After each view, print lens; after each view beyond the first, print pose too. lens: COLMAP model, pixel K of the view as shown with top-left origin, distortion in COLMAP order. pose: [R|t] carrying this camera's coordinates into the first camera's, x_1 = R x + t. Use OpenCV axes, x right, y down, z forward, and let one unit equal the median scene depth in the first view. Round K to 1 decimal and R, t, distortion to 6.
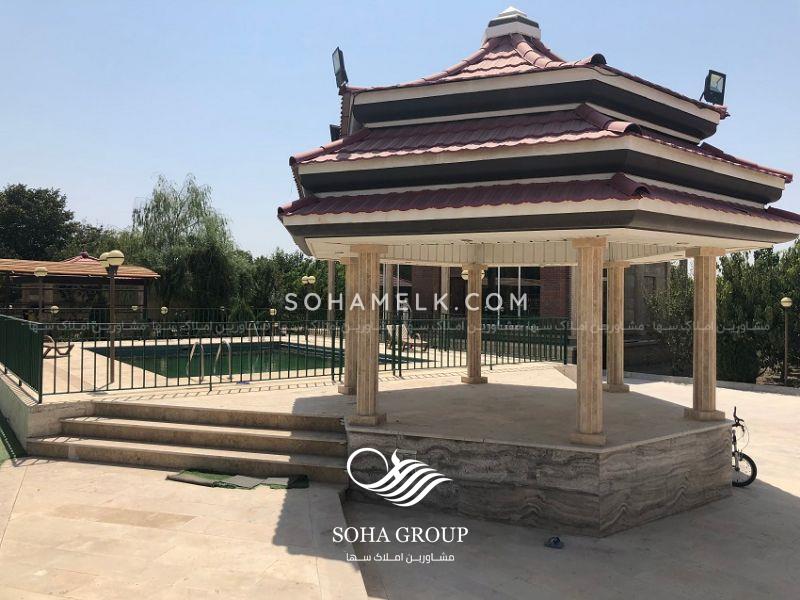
lens RADIAL K [[658.4, 0, 389.1], [0, 658.4, 297.0], [0, 0, 1]] dist [0.021629, -0.006647]
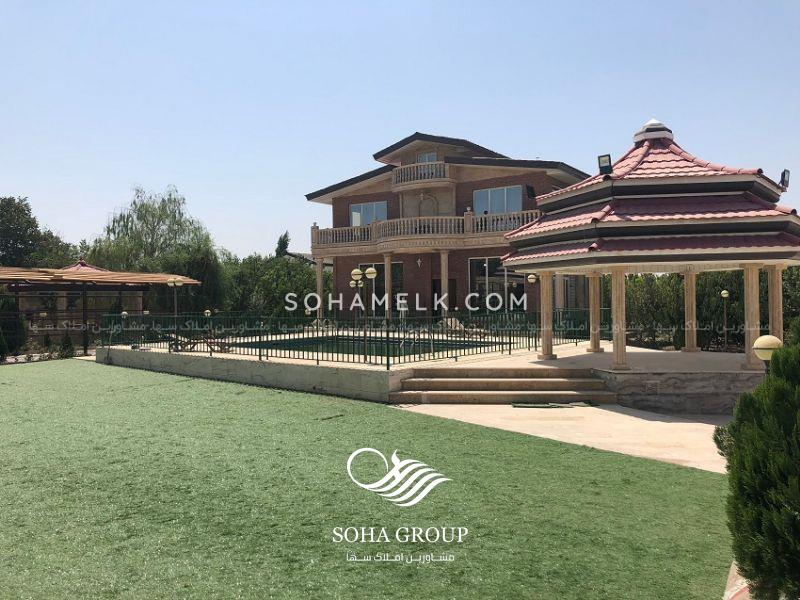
lens RADIAL K [[658.4, 0, 389.1], [0, 658.4, 297.0], [0, 0, 1]] dist [0.021629, -0.006647]
pose [[0.976533, -0.019189, 0.214512, -0.659311], [0.019240, 0.999813, 0.001846, -0.007938], [-0.214507, 0.002325, 0.976720, -0.376904]]
